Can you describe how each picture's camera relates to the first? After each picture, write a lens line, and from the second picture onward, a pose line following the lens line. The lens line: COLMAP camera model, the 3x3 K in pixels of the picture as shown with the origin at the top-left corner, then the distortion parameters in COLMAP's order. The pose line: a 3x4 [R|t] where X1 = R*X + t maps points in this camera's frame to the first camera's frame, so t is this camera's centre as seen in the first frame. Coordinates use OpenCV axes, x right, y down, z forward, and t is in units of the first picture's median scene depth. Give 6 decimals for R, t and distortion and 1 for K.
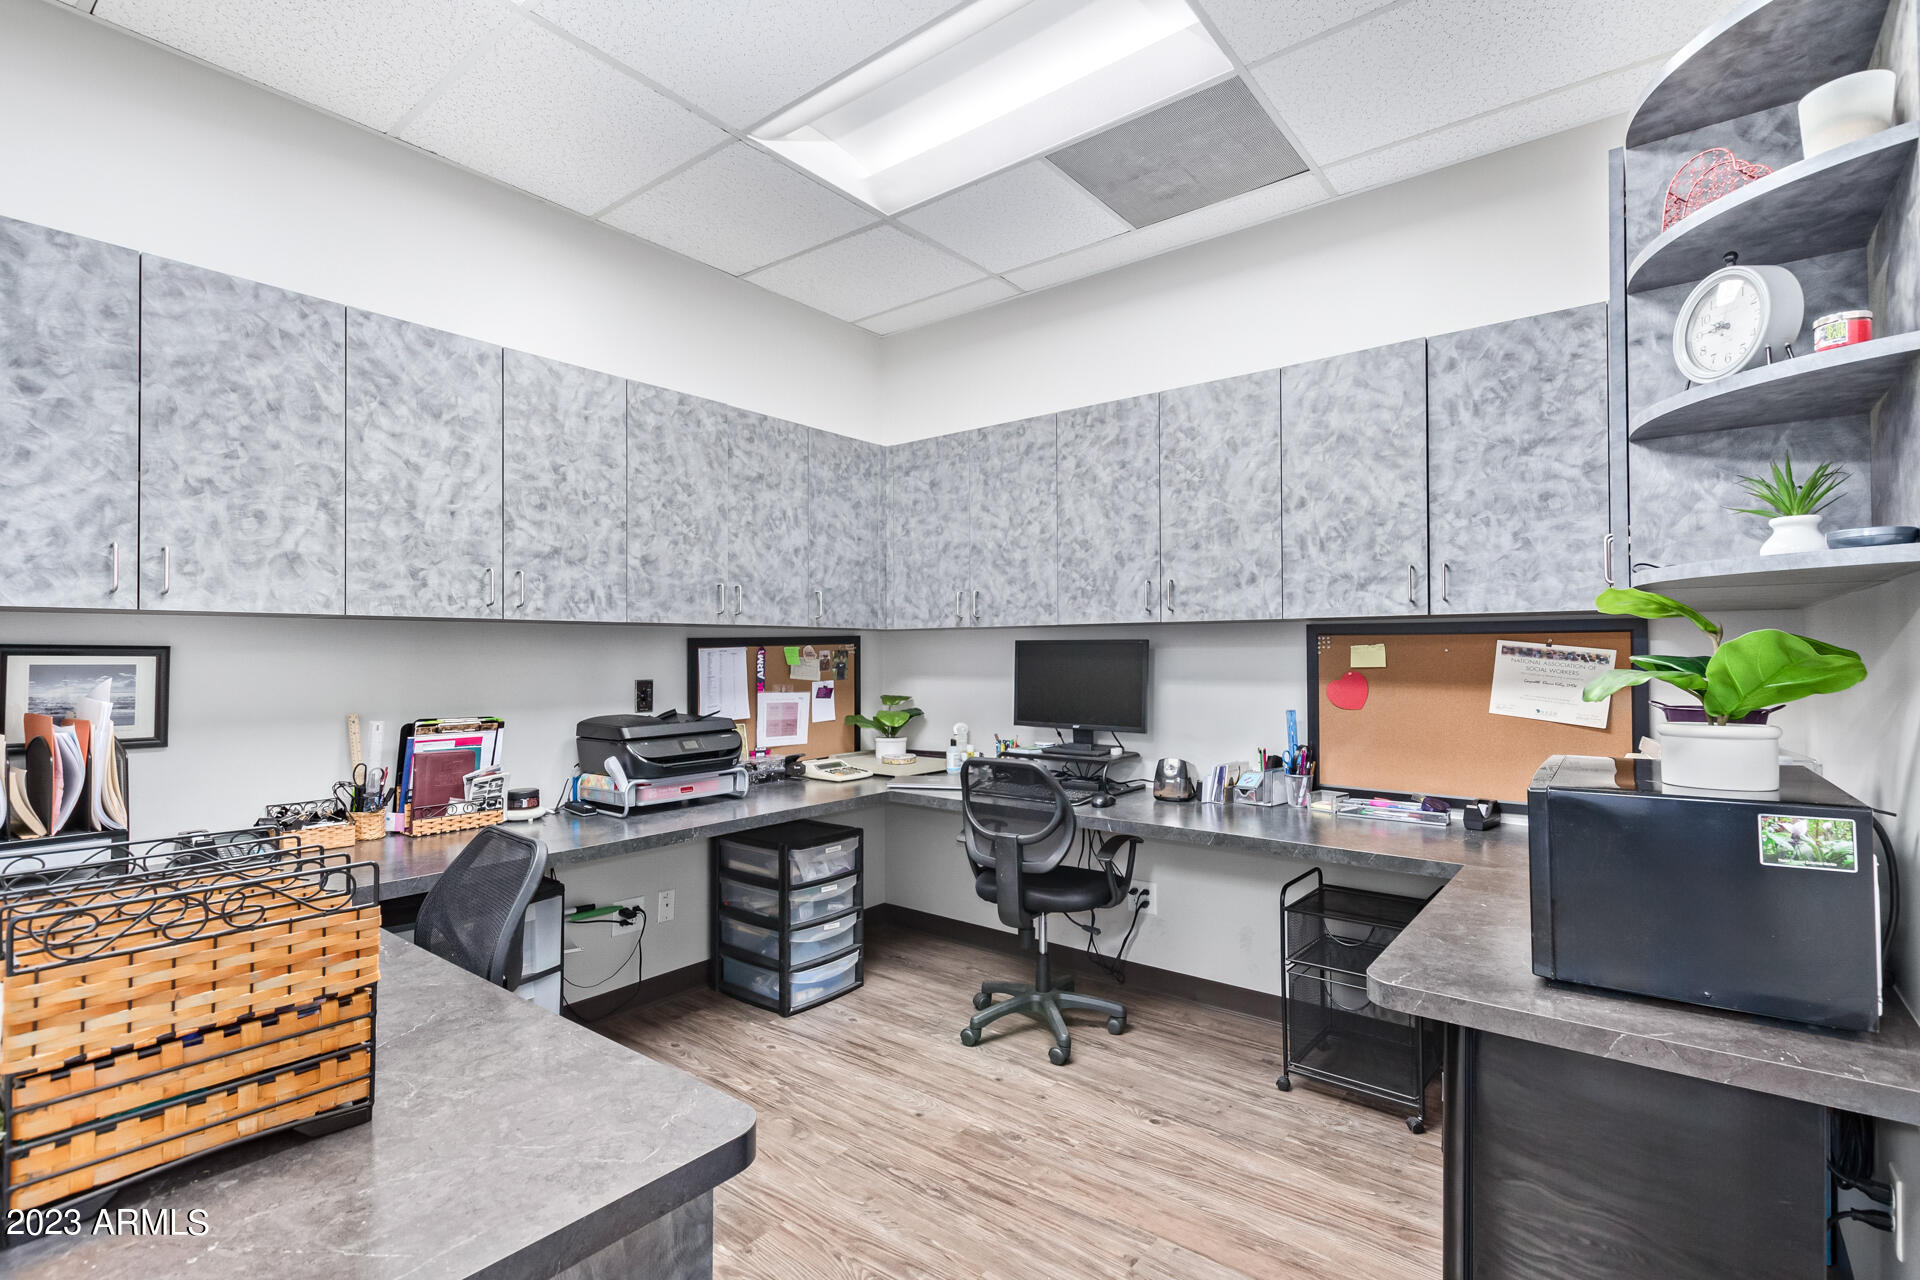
lens RADIAL K [[904.4, 0, 960.0], [0, 904.4, 640.0], [0, 0, 1]] dist [0.002849, -0.000302]
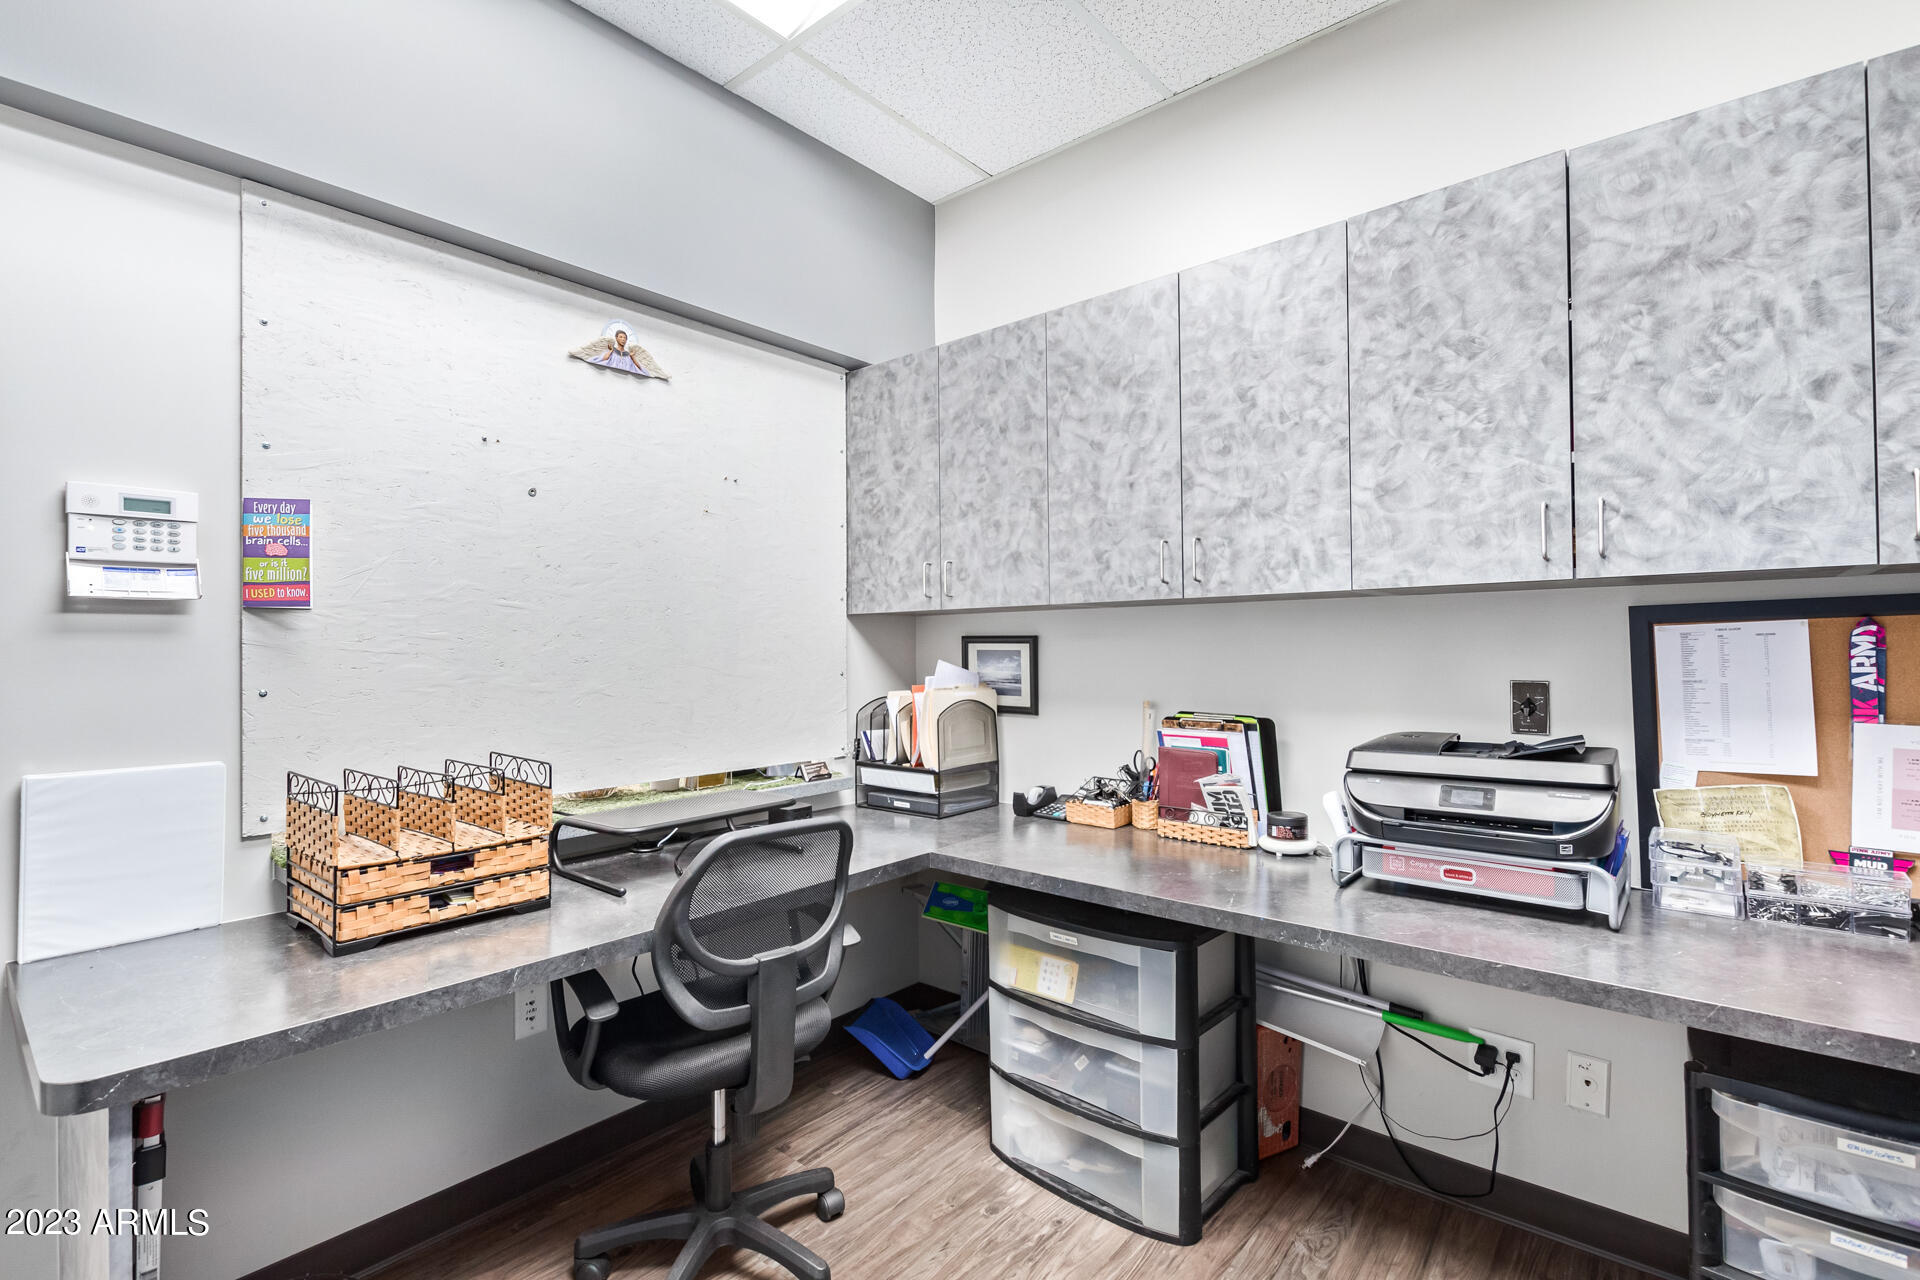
lens RADIAL K [[904.4, 0, 960.0], [0, 904.4, 640.0], [0, 0, 1]] dist [0.002849, -0.000302]
pose [[-0.053790, -0.004228, -0.998543, 0.334841], [0.022313, 0.999736, -0.005435, 0.015261], [0.998303, -0.022573, -0.053682, 0.831666]]
